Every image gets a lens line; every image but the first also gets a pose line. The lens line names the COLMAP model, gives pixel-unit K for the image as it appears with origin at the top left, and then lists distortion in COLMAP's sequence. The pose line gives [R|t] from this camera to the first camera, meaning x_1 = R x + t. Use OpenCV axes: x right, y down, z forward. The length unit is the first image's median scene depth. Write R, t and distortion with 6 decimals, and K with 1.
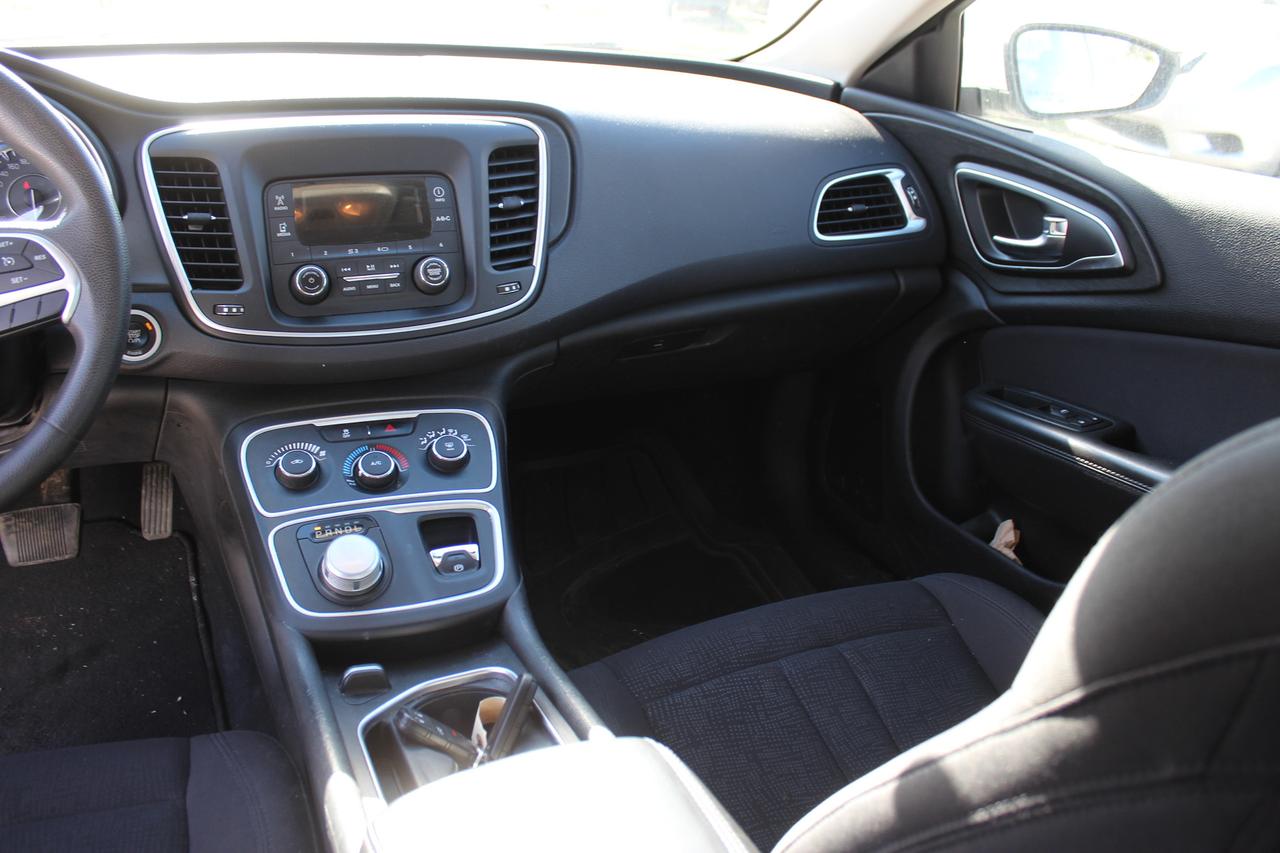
lens RADIAL K [[1065.5, 0, 645.6], [0, 1065.5, 411.4], [0, 0, 1]] dist [-0.162364, 0.145818]
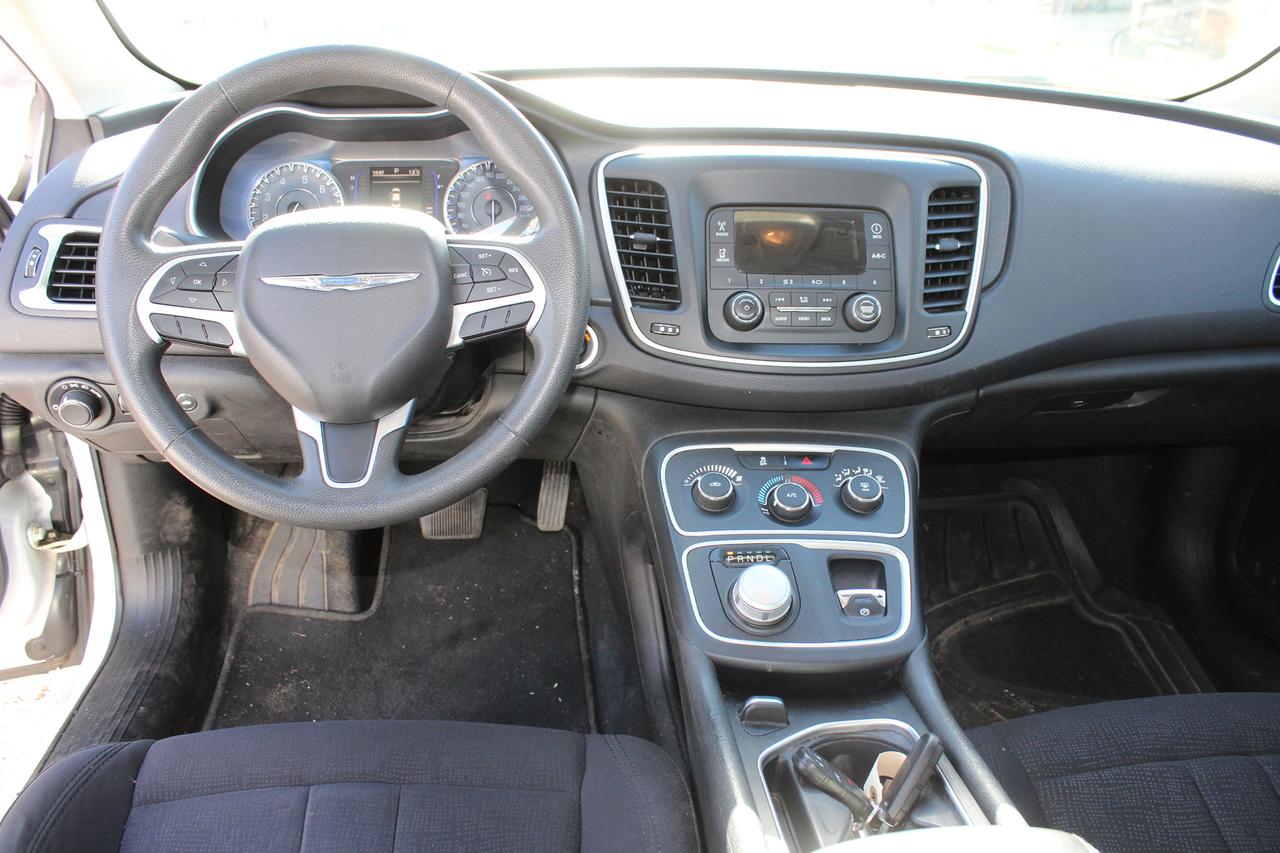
lens RADIAL K [[1065.5, 0, 645.6], [0, 1065.5, 411.4], [0, 0, 1]] dist [-0.162364, 0.145818]
pose [[0.942805, 0.106976, -0.315714, -0.073221], [-0.111636, 0.993743, 0.003343, -0.017203], [0.314096, 0.032093, 0.948849, -0.003957]]
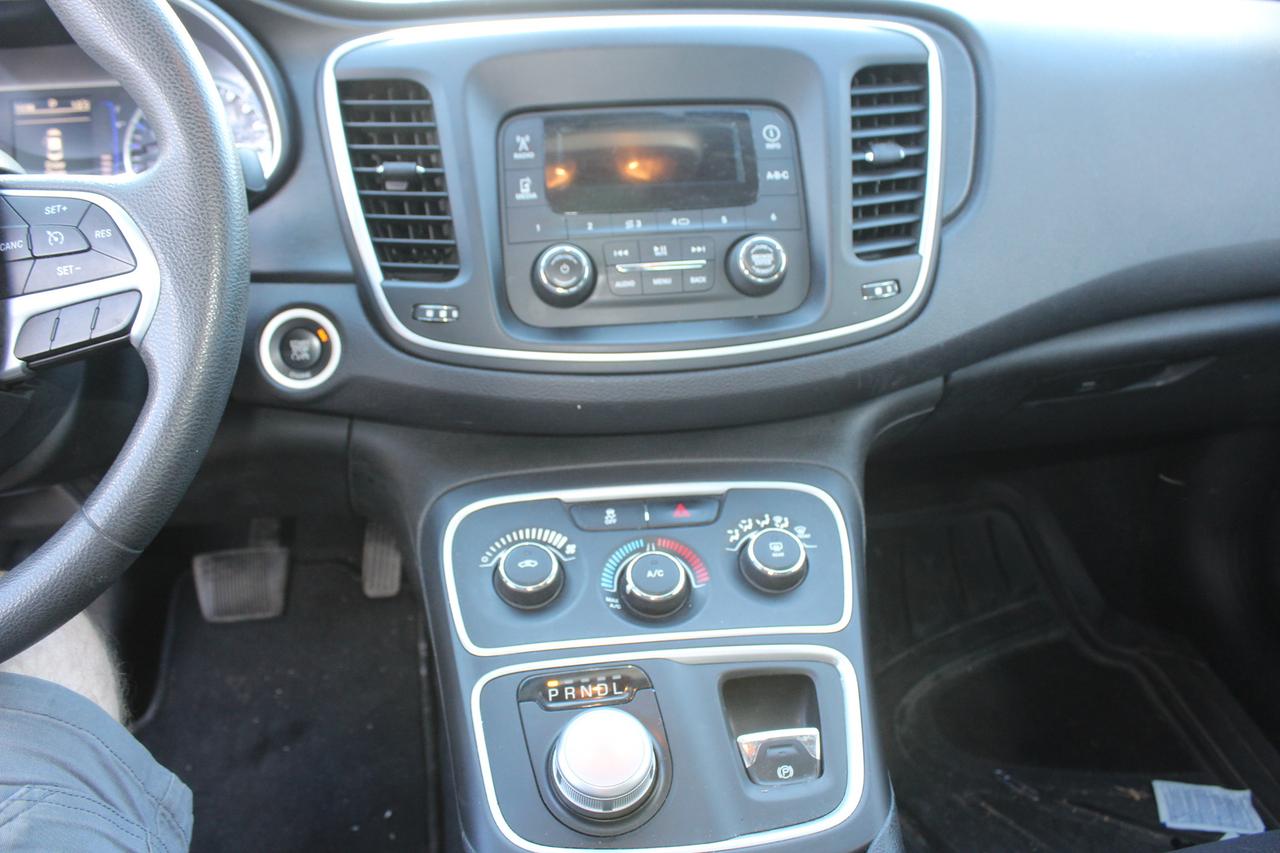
lens RADIAL K [[1065.5, 0, 645.6], [0, 1065.5, 411.4], [0, 0, 1]] dist [-0.162364, 0.145818]
pose [[0.963135, 0.045444, -0.265154, -0.099564], [-0.045888, 0.998936, 0.004523, -0.044472], [0.265078, 0.007811, 0.964195, 0.394801]]
